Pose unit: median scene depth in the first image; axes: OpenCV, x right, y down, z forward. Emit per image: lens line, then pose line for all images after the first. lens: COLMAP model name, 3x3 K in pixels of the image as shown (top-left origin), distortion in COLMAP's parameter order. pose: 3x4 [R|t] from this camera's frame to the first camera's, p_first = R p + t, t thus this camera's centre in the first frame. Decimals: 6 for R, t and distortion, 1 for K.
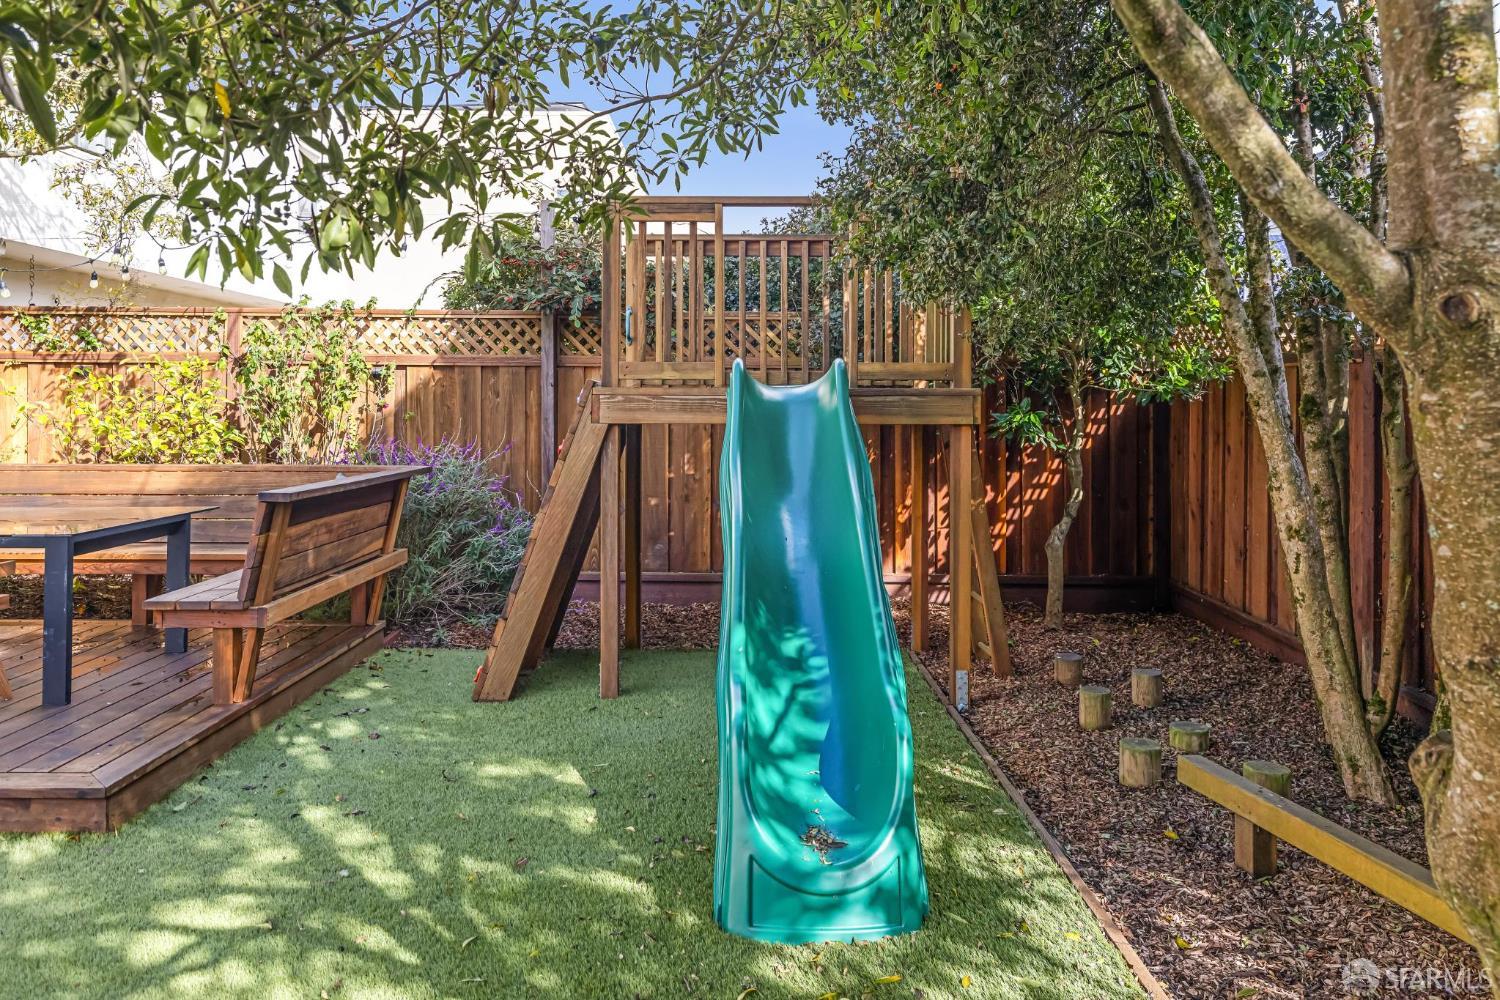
lens RADIAL K [[1031.2, 0, 722.7], [0, 1031.2, 386.6], [0, 0, 1]] dist [0.012142, -0.000640]
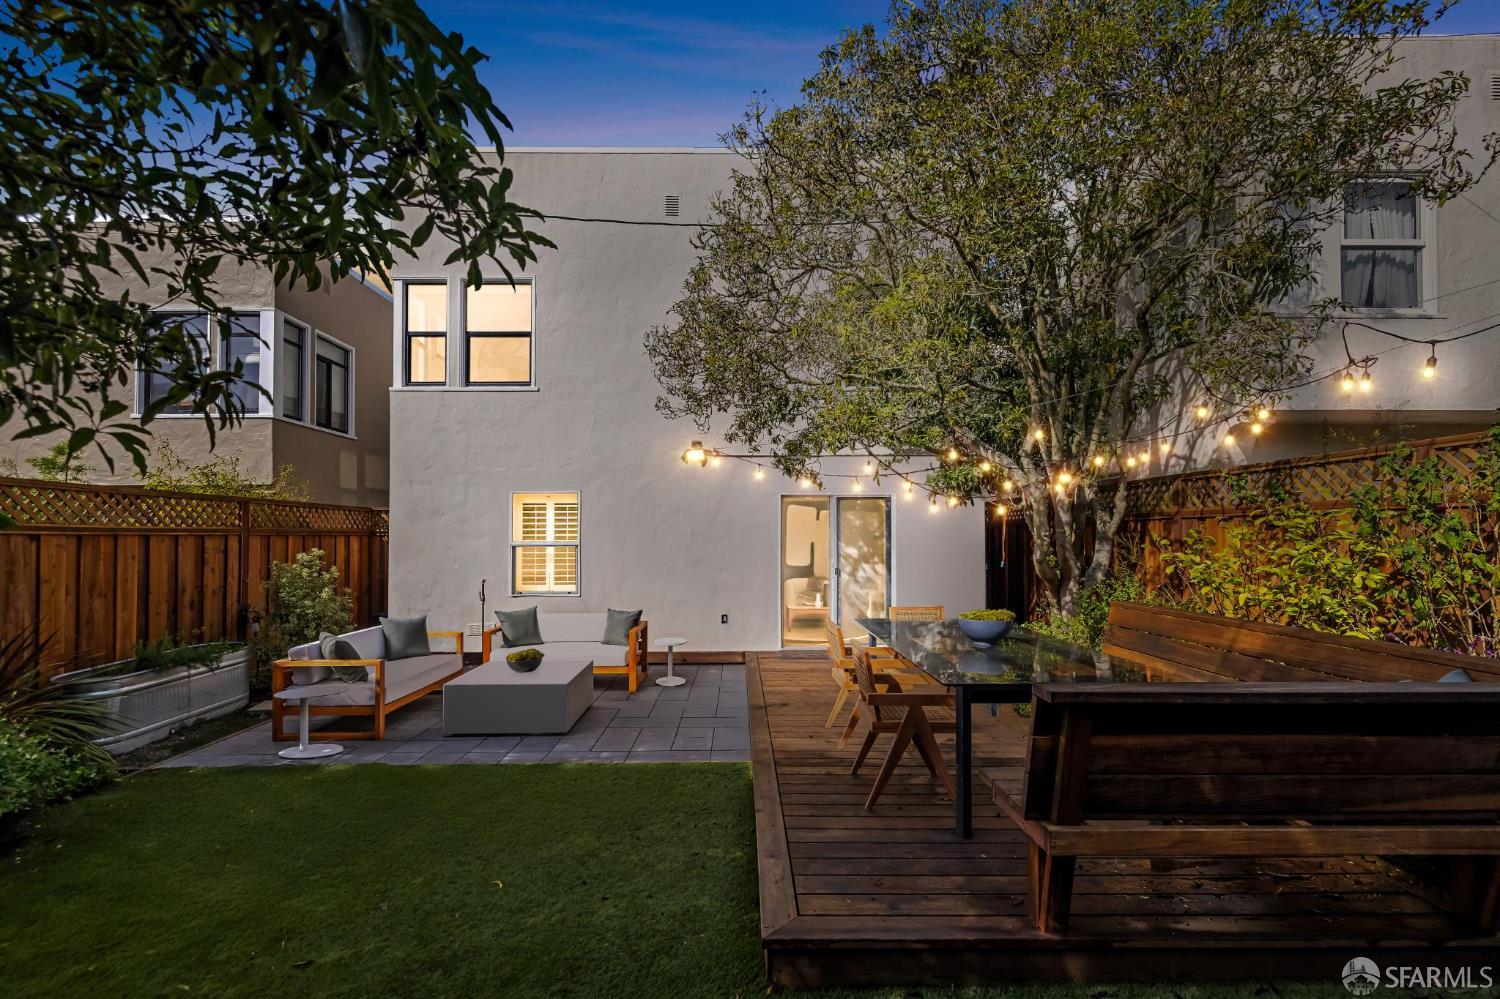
lens RADIAL K [[651.0, 0, 757.2], [0, 651.0, 528.7], [0, 0, 1]] dist [0.009191, -0.001372]
pose [[0.036559, -0.017829, -0.999172, 0.029230], [0.017123, 0.999705, -0.017212, -0.005952], [0.999185, -0.016480, 0.036853, 0.449646]]
